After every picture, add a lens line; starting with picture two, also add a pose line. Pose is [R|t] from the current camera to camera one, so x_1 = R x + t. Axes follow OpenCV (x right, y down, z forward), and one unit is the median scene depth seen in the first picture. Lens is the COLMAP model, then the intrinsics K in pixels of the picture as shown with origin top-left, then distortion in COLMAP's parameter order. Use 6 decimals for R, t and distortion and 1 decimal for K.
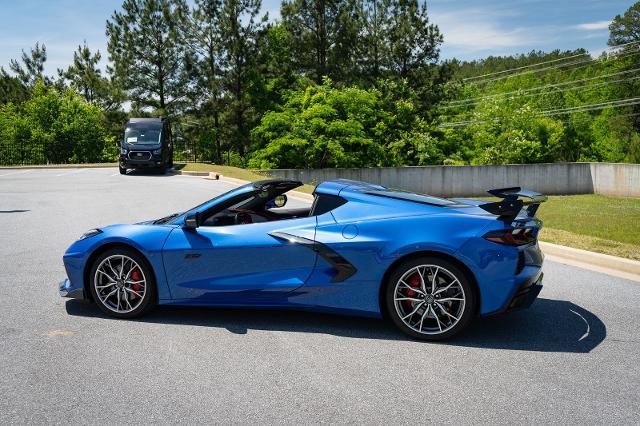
lens RADIAL K [[658.8, 0, 302.1], [0, 658.8, 212.2], [0, 0, 1]] dist [-0.002532, 0.011462]
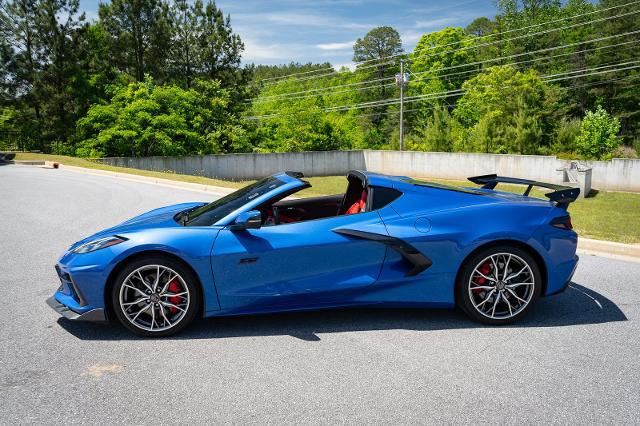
lens RADIAL K [[535.7, 0, 308.5], [0, 535.7, 213.7], [0, 0, 1]] dist [-0.003953, 0.008867]
pose [[0.931740, -0.047860, 0.359958, -0.045922], [0.032587, 0.998297, 0.048383, -0.003758], [-0.361661, -0.033350, 0.931713, 0.040180]]
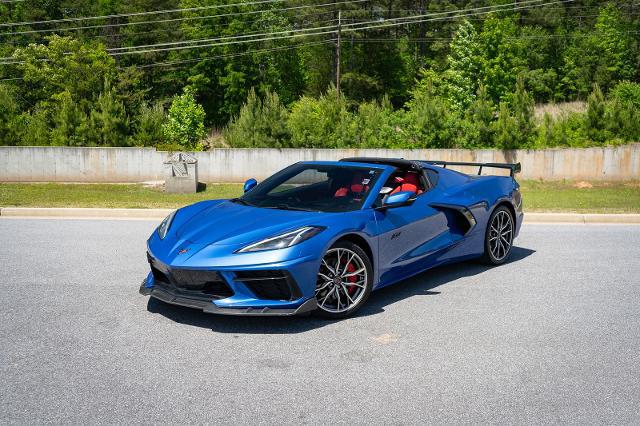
lens RADIAL K [[705.2, 0, 318.5], [0, 705.2, 213.8], [0, 0, 1]] dist [0.006221, 0.005582]
pose [[0.394984, -0.110822, 0.911979, -0.162754], [0.090020, 0.992589, 0.081629, -0.008666], [-0.914267, 0.049854, 0.402033, 0.090808]]
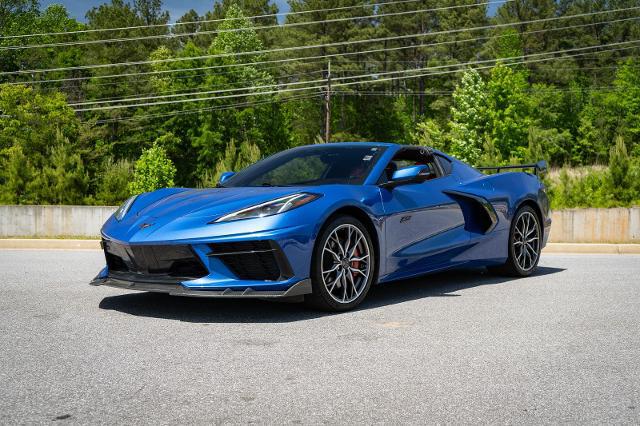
lens RADIAL K [[802.9, 0, 320.4], [0, 802.9, 212.2], [0, 0, 1]] dist [0.005490, 0.023293]
pose [[0.377164, -0.010068, 0.926092, -0.156626], [0.089632, 0.995644, -0.025680, 0.010471], [-0.921799, 0.092693, 0.376423, 0.096514]]
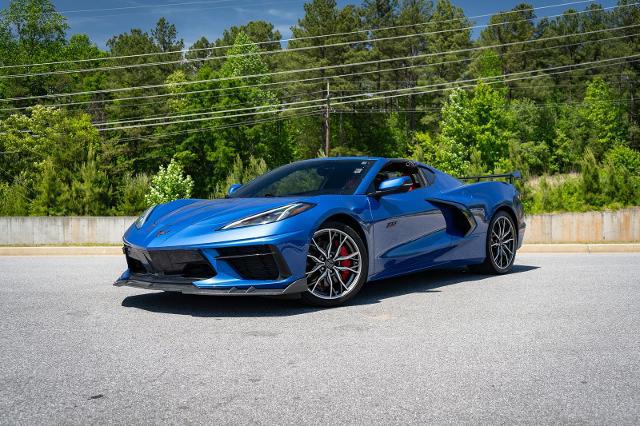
lens RADIAL K [[730.3, 0, 317.3], [0, 730.3, 212.8], [0, 0, 1]] dist [0.003368, 0.008254]
pose [[0.383411, -0.006808, 0.923553, -0.159096], [0.102126, 0.994153, -0.035069, 0.010654], [-0.917914, 0.107765, 0.381864, 0.094298]]
